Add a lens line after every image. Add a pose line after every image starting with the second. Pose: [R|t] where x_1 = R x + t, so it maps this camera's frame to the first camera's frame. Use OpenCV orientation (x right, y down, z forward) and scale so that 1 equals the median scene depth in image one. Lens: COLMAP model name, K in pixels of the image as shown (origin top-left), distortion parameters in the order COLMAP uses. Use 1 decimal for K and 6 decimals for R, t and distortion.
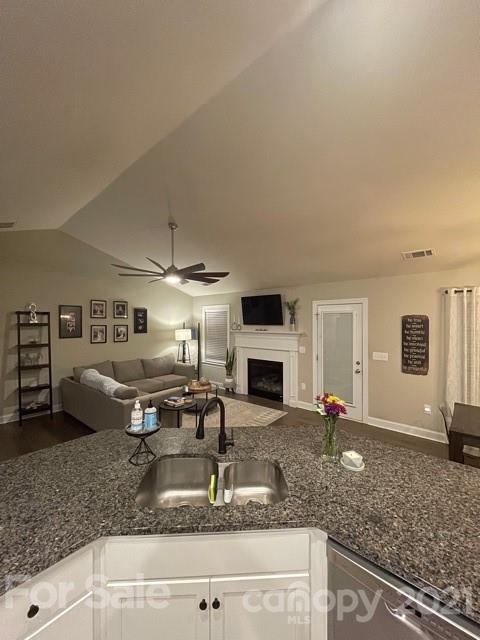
lens RADIAL K [[257.5, 0, 239.5], [0, 257.5, 321.8], [0, 0, 1]] dist [-0.003250, -0.000179]
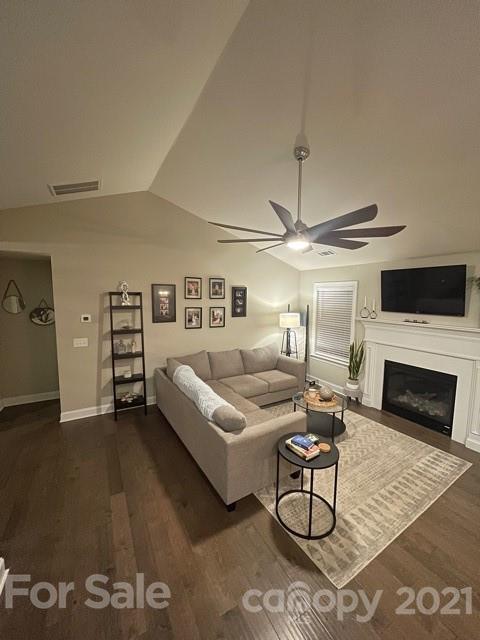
lens RADIAL K [[257.5, 0, 239.5], [0, 257.5, 320.7], [0, 0, 1]] dist [-0.003250, -0.000179]
pose [[0.946455, 0.044993, -0.319686, -0.143704], [-0.013698, 0.994946, 0.099475, -0.031317], [0.322546, -0.089770, 0.942287, 0.270174]]
